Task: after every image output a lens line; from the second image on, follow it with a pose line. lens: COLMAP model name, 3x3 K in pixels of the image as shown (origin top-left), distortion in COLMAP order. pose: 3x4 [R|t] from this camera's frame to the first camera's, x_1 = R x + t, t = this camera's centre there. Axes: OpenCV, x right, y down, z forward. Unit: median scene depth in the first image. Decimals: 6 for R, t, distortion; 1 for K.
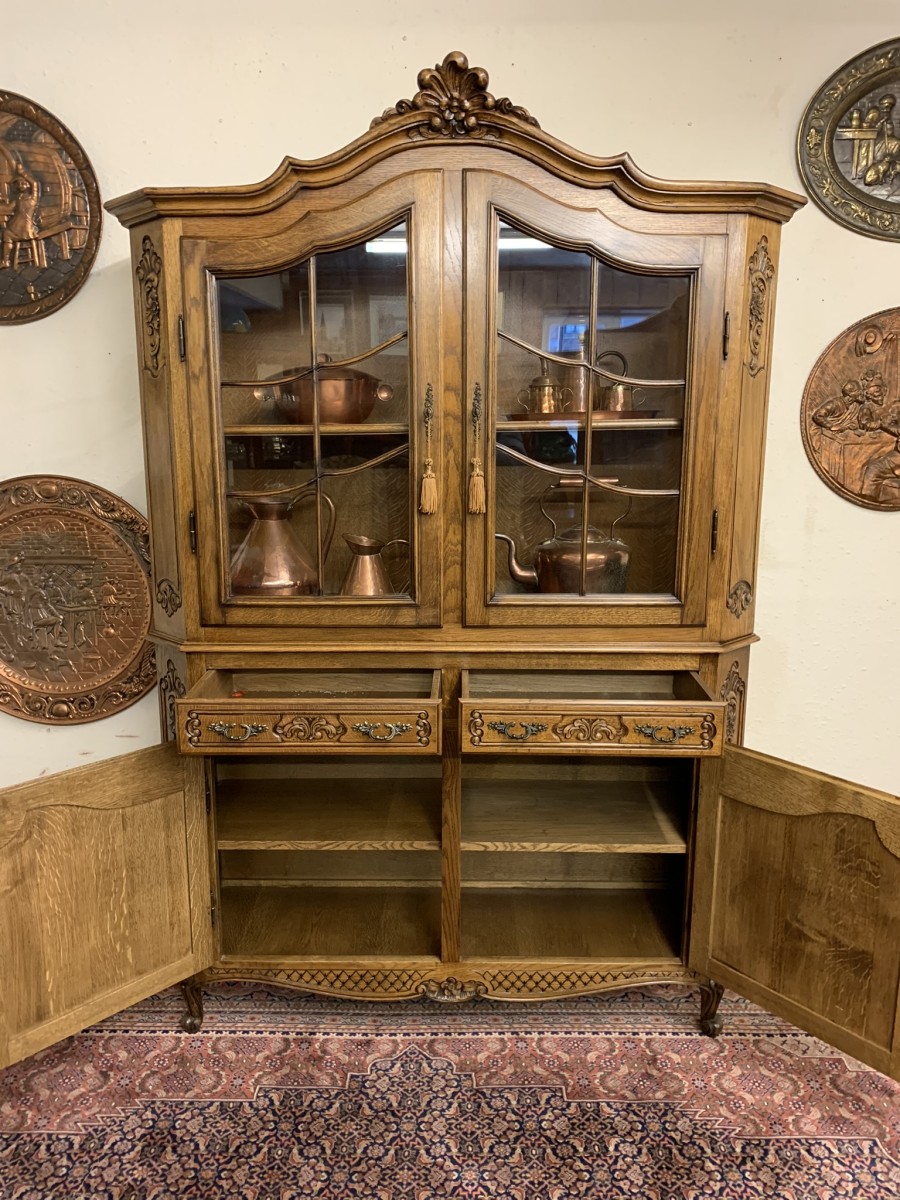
lens RADIAL K [[919.0, 0, 448.2], [0, 919.0, 597.1], [0, 0, 1]] dist [0.015311, -0.009288]
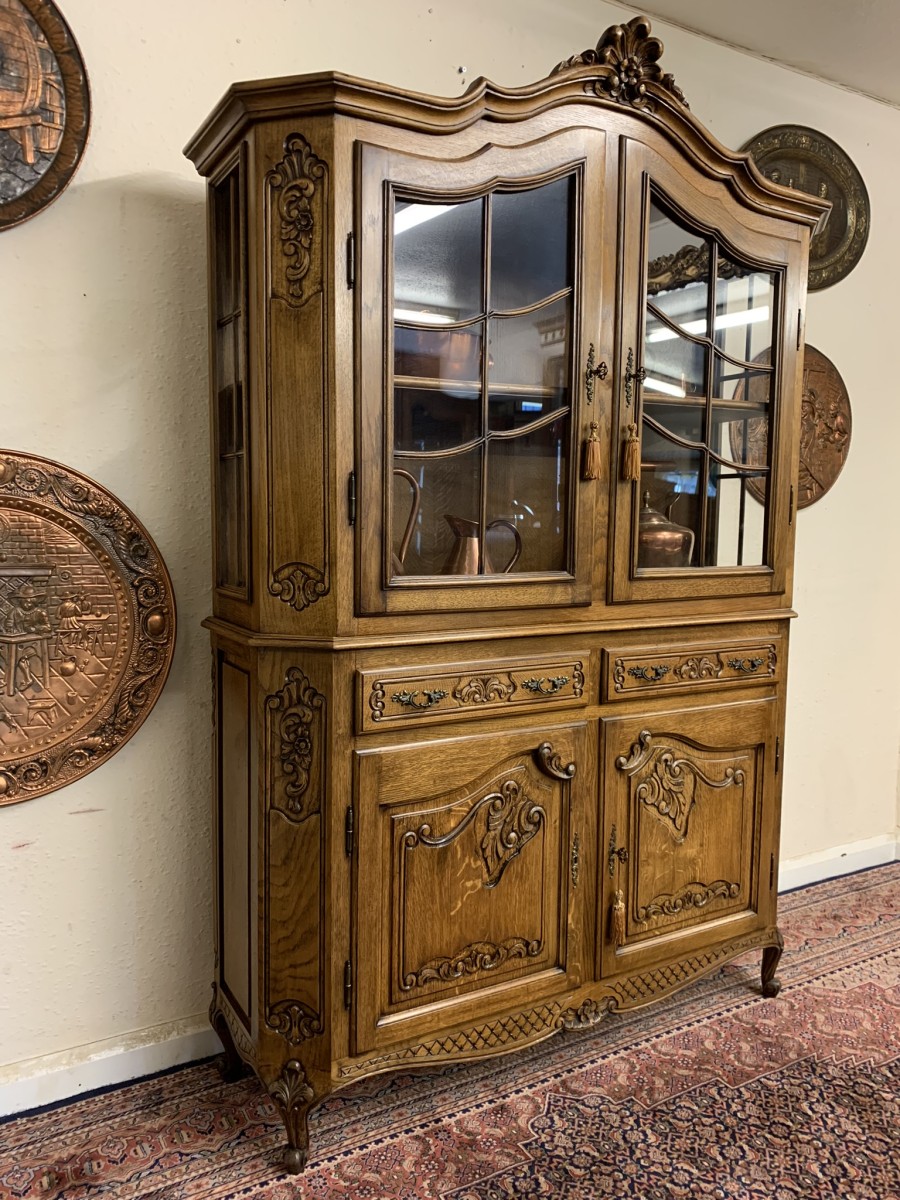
lens RADIAL K [[919.0, 0, 459.5], [0, 919.0, 596.1], [0, 0, 1]] dist [0.015311, -0.009288]
pose [[0.858201, -0.037503, 0.511942, -0.585609], [0.090476, 0.992765, -0.078943, 0.083311], [-0.505278, 0.114067, 0.855385, 0.256376]]
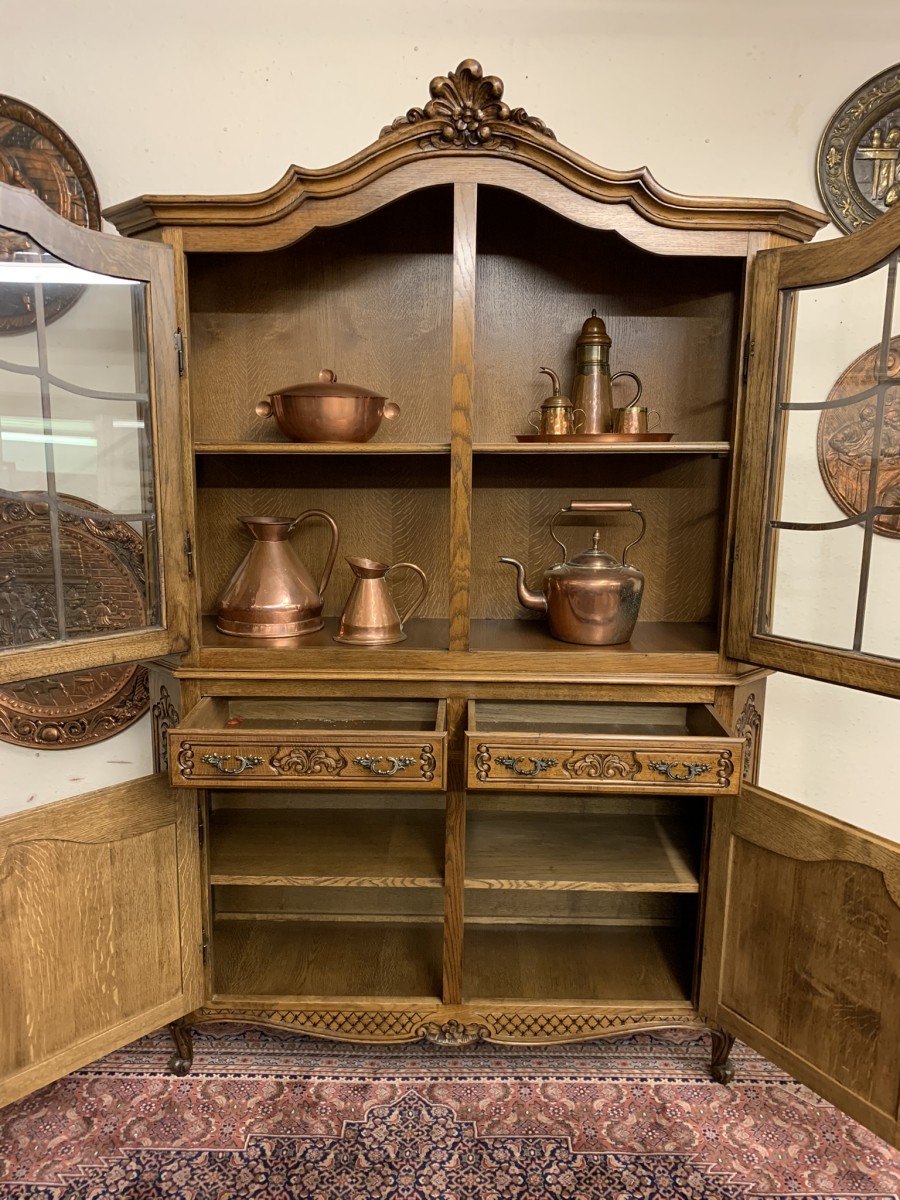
lens RADIAL K [[919.0, 0, 458.6], [0, 919.0, 602.1], [0, 0, 1]] dist [0.015311, -0.009288]
pose [[0.999891, 0.011631, 0.009116, -0.004632], [-0.011508, 0.999844, -0.013436, -0.009830], [-0.009270, 0.013330, 0.999868, 0.037300]]
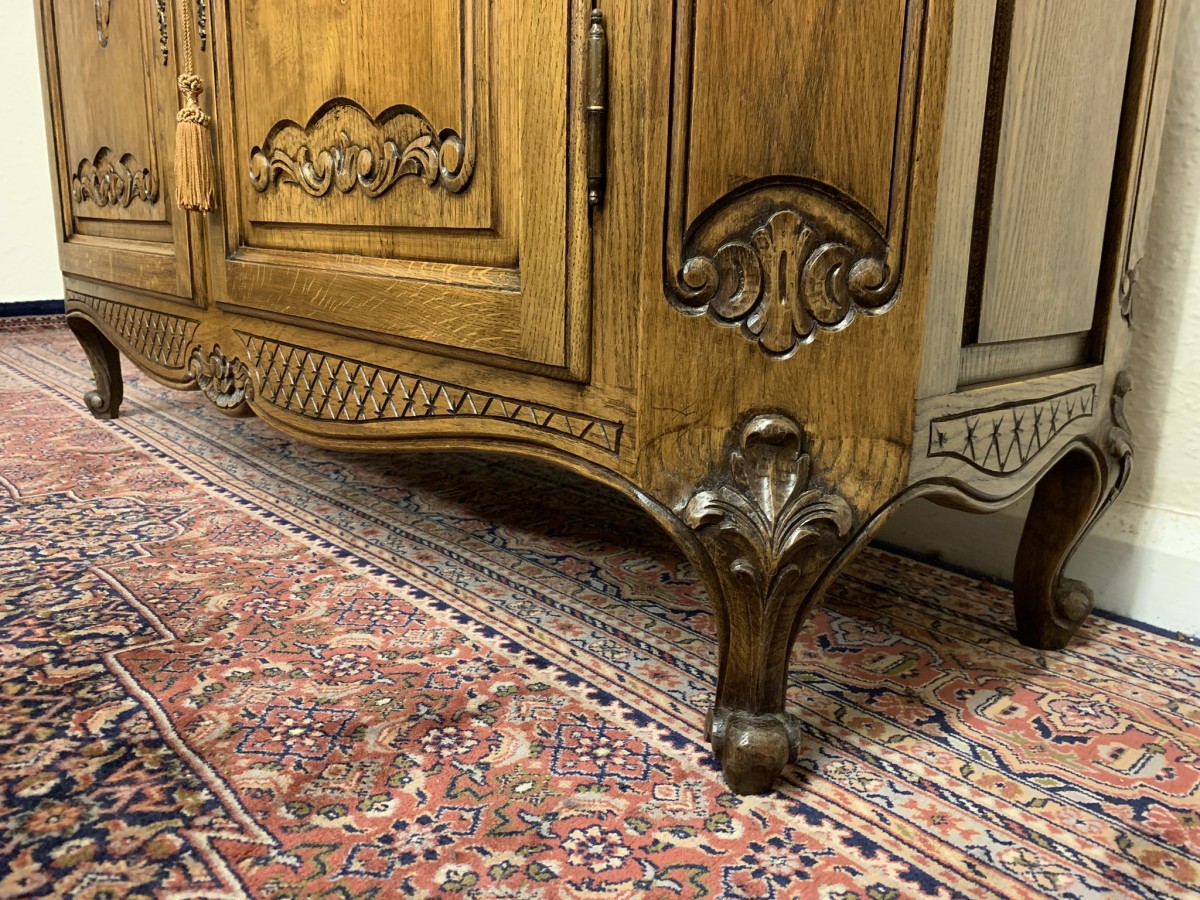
lens RADIAL K [[919.0, 0, 607.0], [0, 919.0, 445.5], [0, 0, 1]] dist [0.015311, -0.009288]
pose [[0.682680, 0.180991, -0.707948, 0.449696], [-0.171397, 0.981473, 0.085640, 0.413423], [0.710332, 0.062876, 0.701053, 0.884280]]
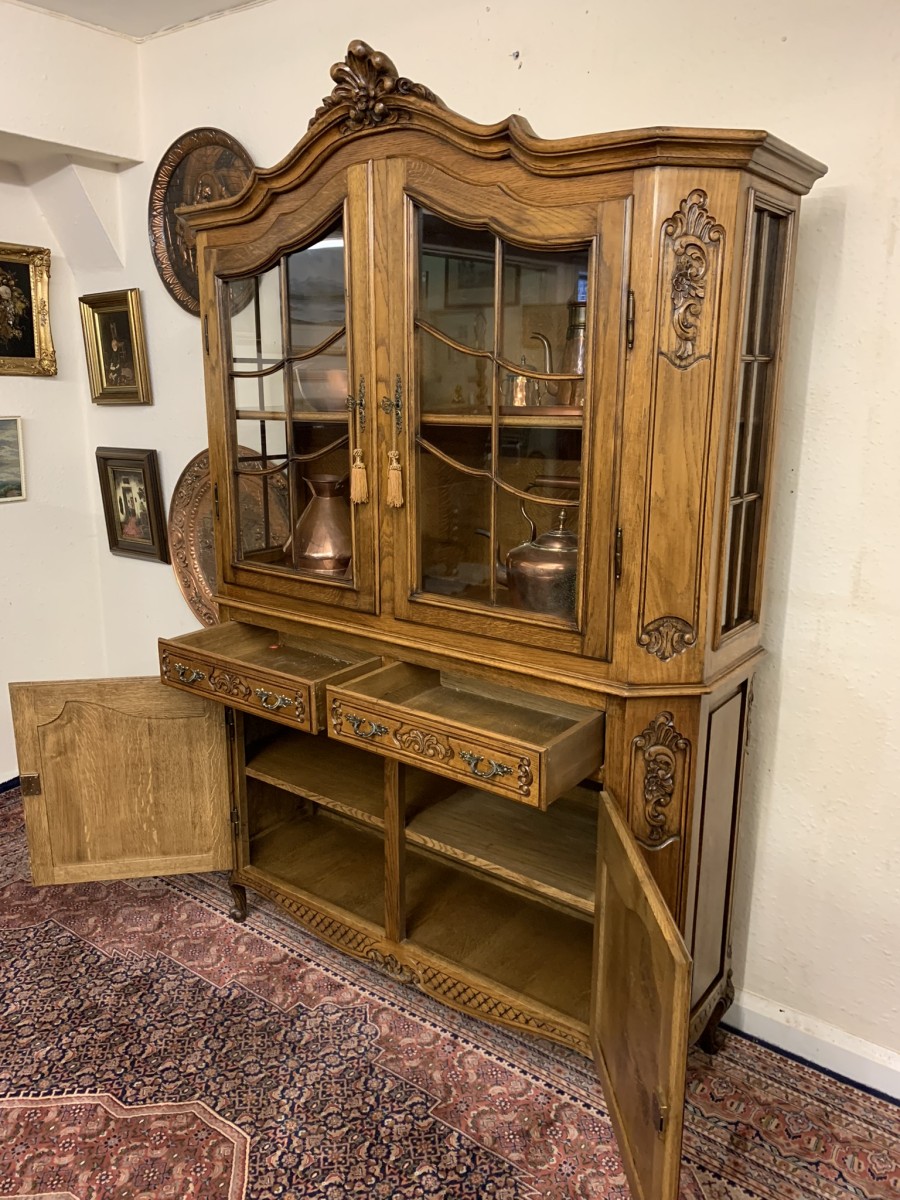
lens RADIAL K [[919.0, 0, 450.6], [0, 919.0, 600.0], [0, 0, 1]] dist [0.015311, -0.009288]
pose [[0.802698, 0.146387, -0.578140, 0.625233], [-0.121302, 0.989218, 0.082055, -0.075050], [0.583919, 0.004264, 0.811801, 0.214041]]
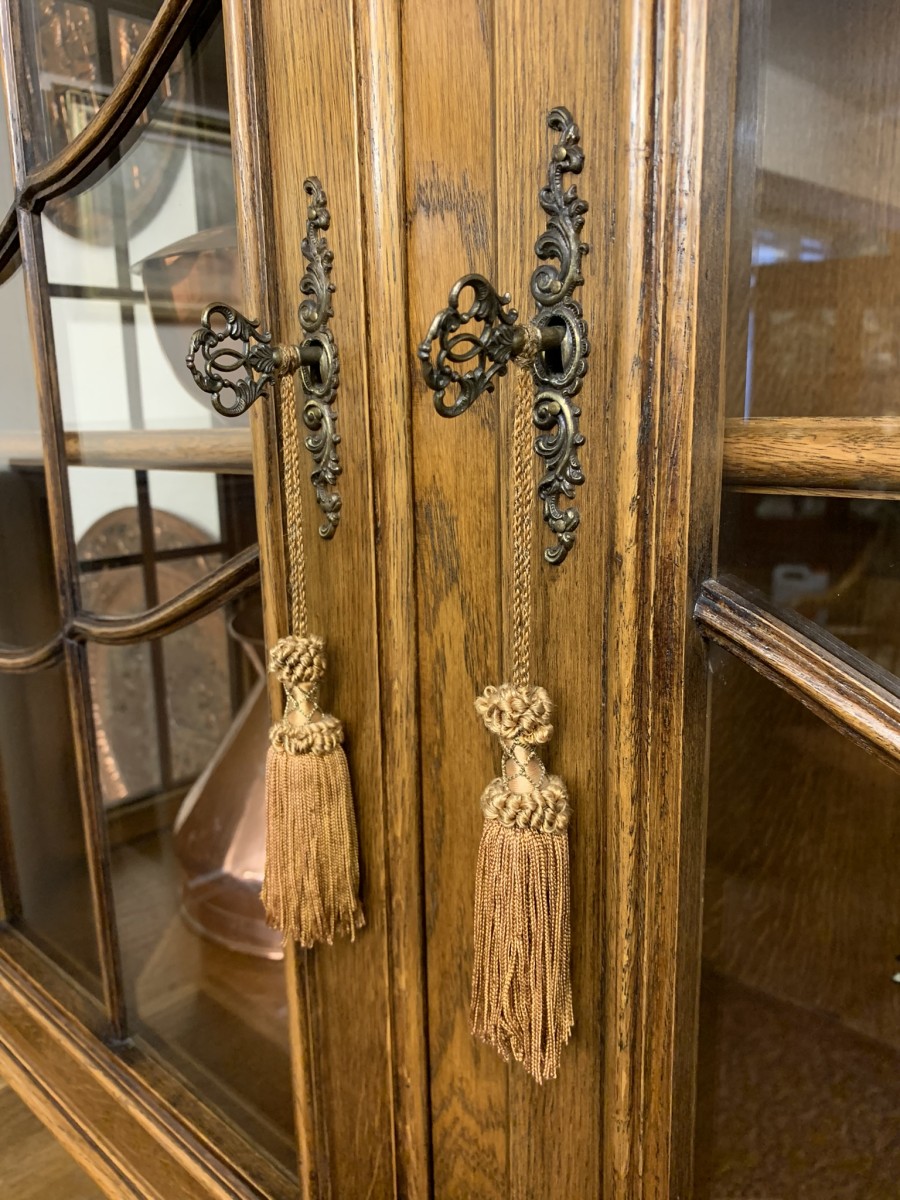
lens RADIAL K [[919.0, 0, 447.6], [0, 919.0, 632.0], [0, 0, 1]] dist [0.015311, -0.009288]
pose [[0.739750, 0.152210, -0.655440, 0.103120], [-0.119621, 0.988312, 0.094503, -0.159328], [0.662163, 0.008496, 0.749311, 0.822043]]
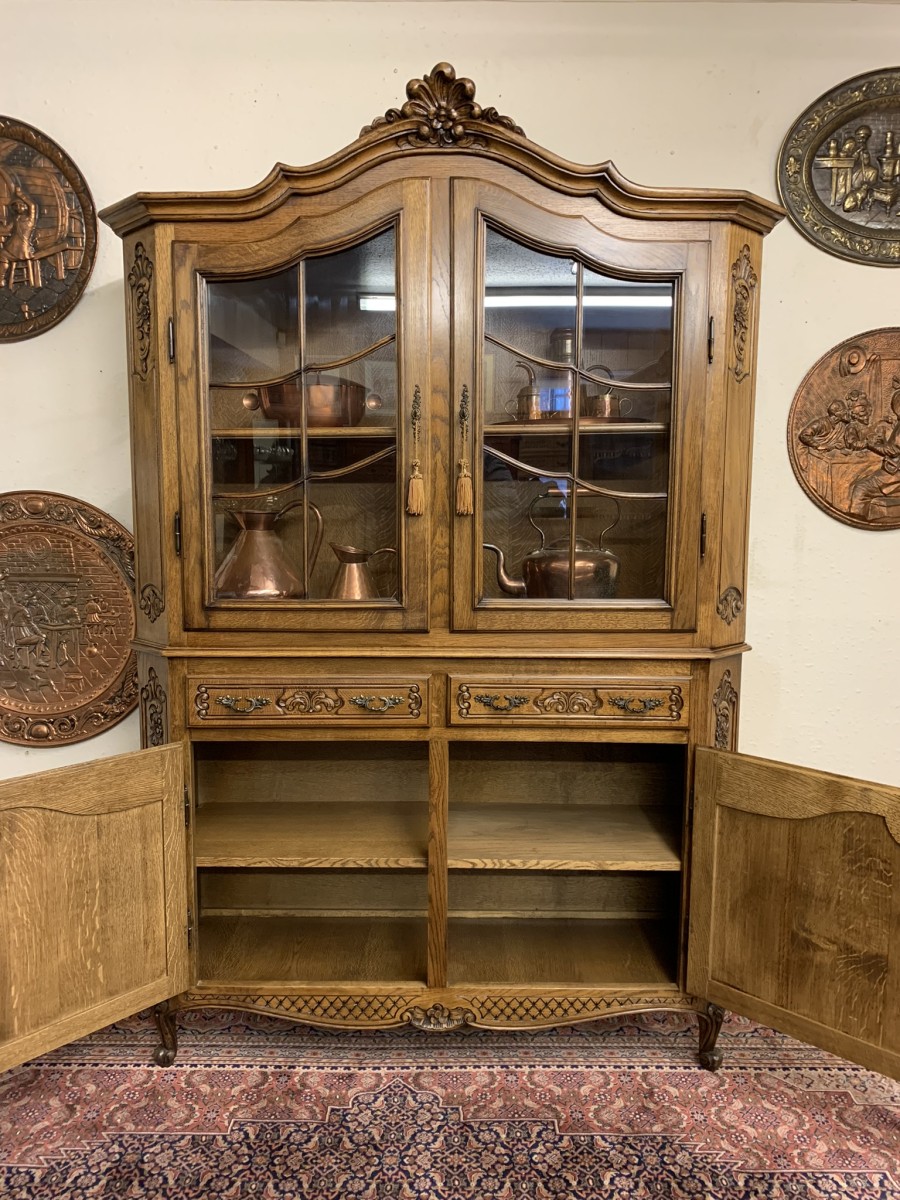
lens RADIAL K [[919.0, 0, 446.0], [0, 919.0, 600.7], [0, 0, 1]] dist [0.015311, -0.009288]
pose [[0.999985, 0.002766, 0.004811, 0.006500], [-0.002388, 0.997035, -0.076907, 0.072774], [-0.005009, 0.076894, 0.997027, 0.014984]]
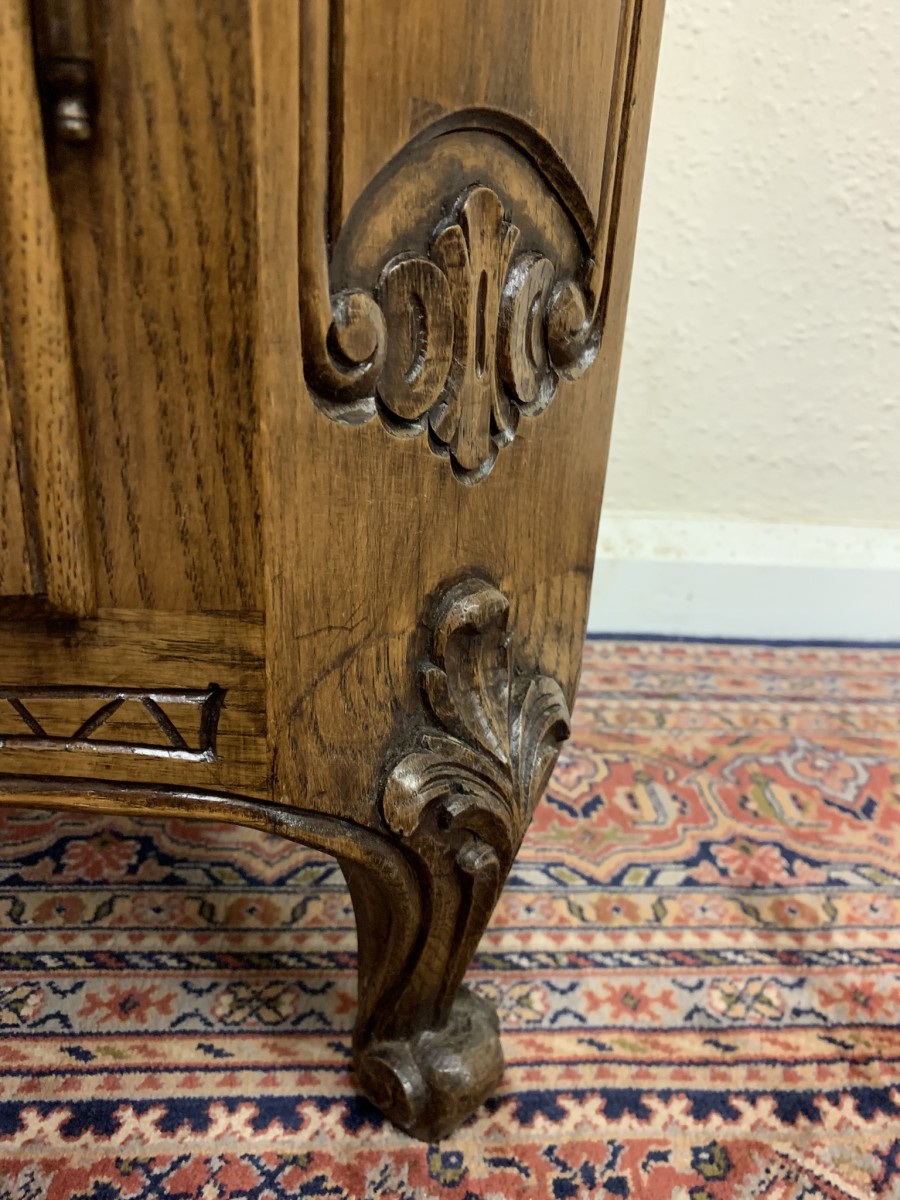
lens RADIAL K [[942.3, 0, 466.3], [0, 942.3, 605.9], [0, 0, 1]] dist [-0.004987, -0.007238]
pose [[0.993750, 0.025296, 0.108728, 0.298762], [-0.047061, 0.978139, 0.202556, 0.395583], [-0.101228, -0.206406, 0.973216, 0.948791]]
